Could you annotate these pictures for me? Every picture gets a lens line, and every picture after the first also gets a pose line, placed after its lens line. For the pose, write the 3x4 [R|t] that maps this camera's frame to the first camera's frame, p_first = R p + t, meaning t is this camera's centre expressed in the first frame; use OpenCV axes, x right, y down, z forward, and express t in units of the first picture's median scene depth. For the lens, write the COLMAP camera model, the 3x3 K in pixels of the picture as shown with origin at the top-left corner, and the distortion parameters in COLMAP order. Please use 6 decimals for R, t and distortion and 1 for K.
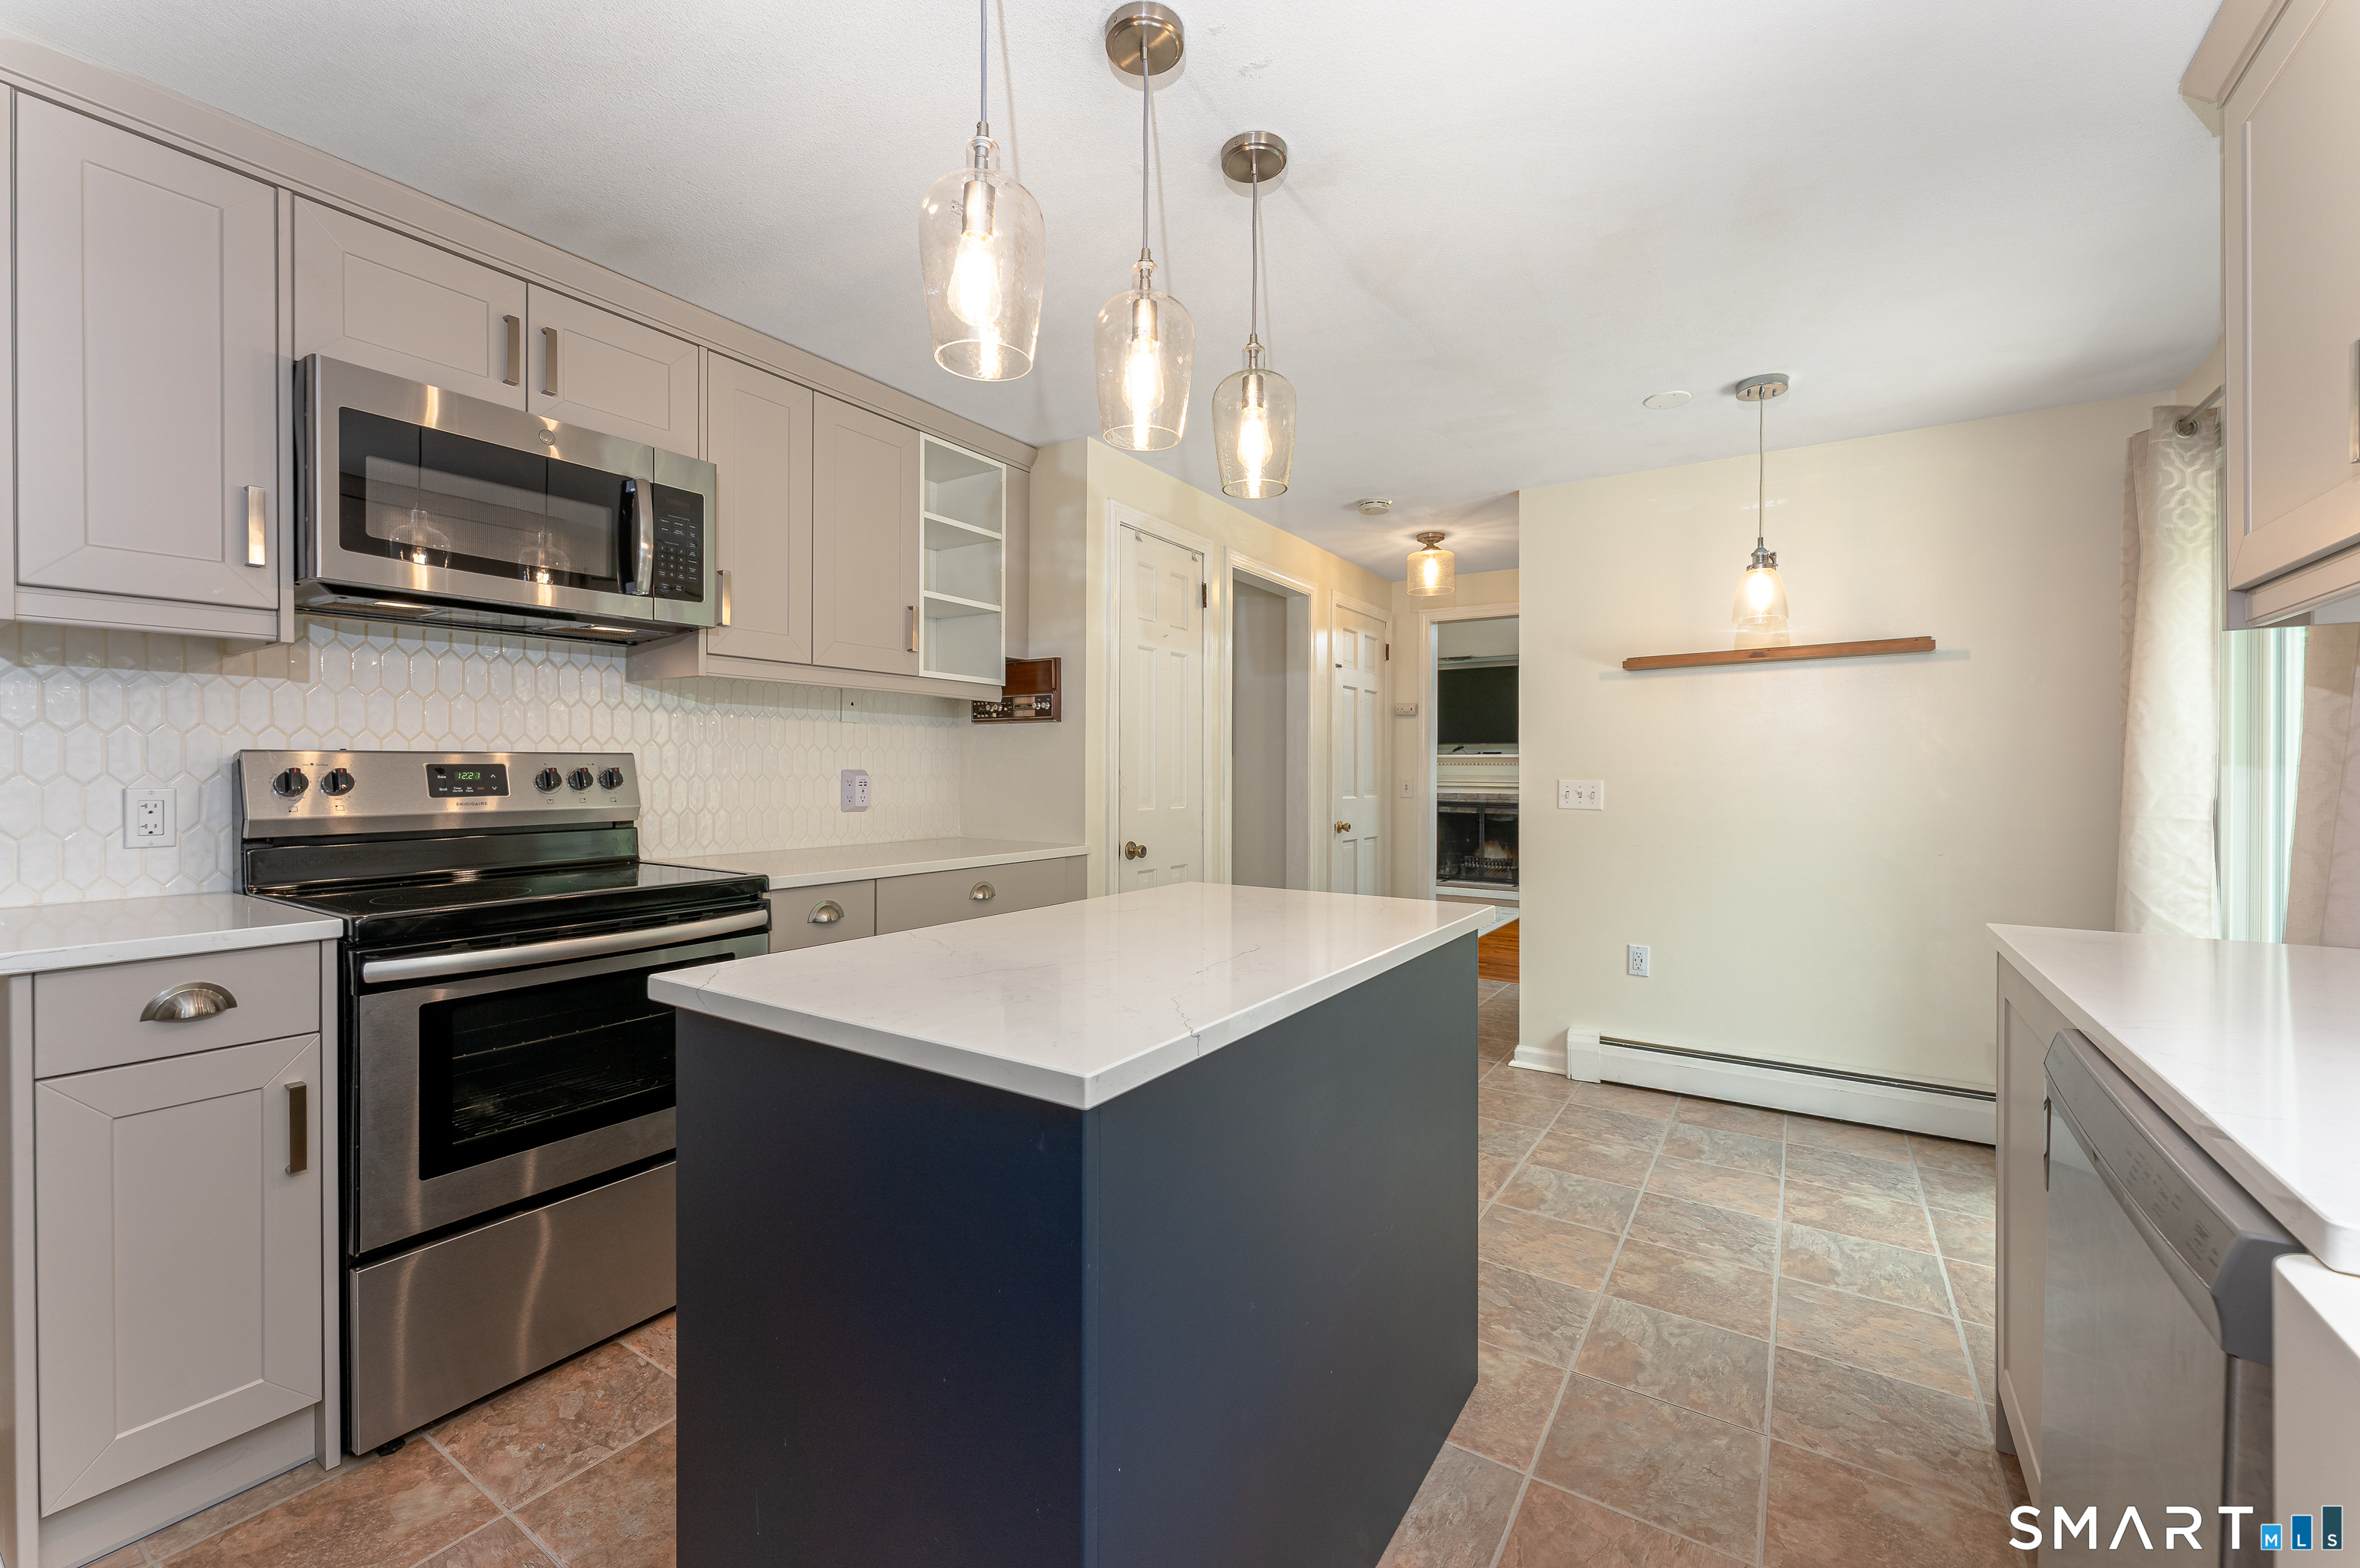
lens RADIAL K [[971.3, 0, 1195.5], [0, 971.3, 763.6], [0, 0, 1]] dist [0.000742, 0.000306]
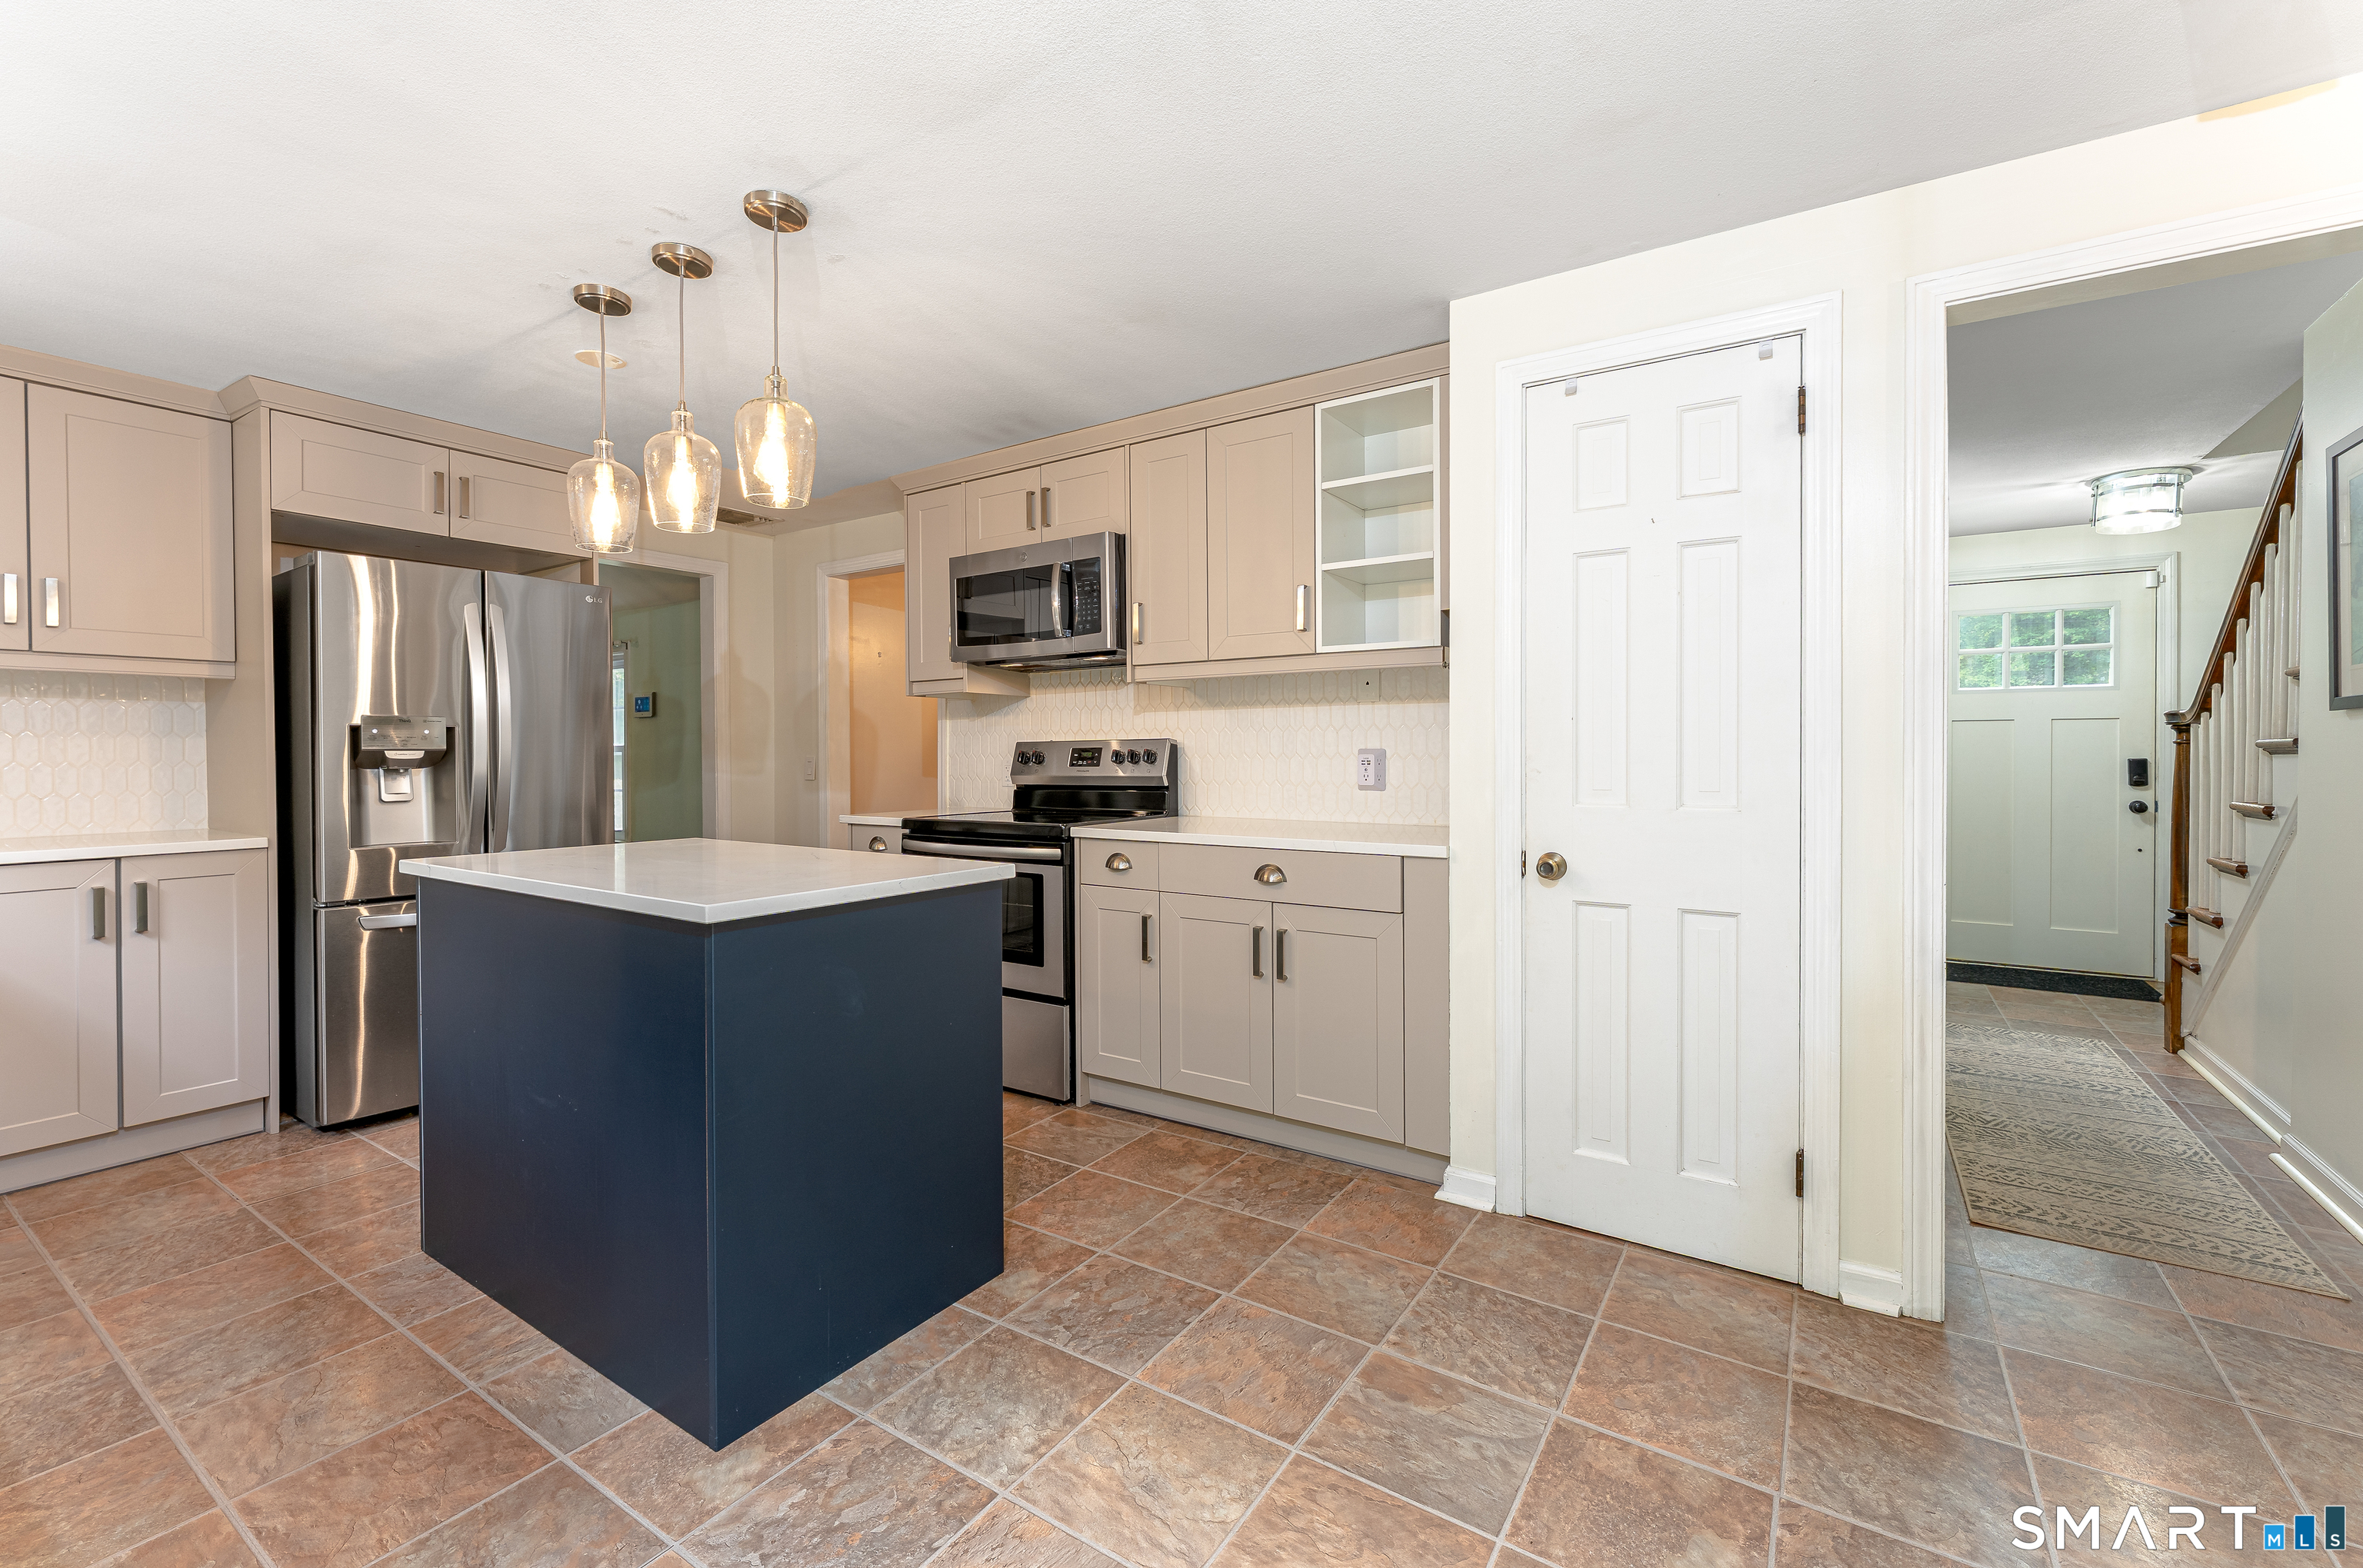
lens RADIAL K [[972.4, 0, 1197.1], [0, 972.4, 763.6], [0, 0, 1]] dist [0.000742, 0.000306]
pose [[-0.009579, 0.011987, -0.999882, 1.308128], [0.014662, 0.999822, 0.011846, 0.014726], [0.999847, -0.014547, -0.009753, 1.644932]]
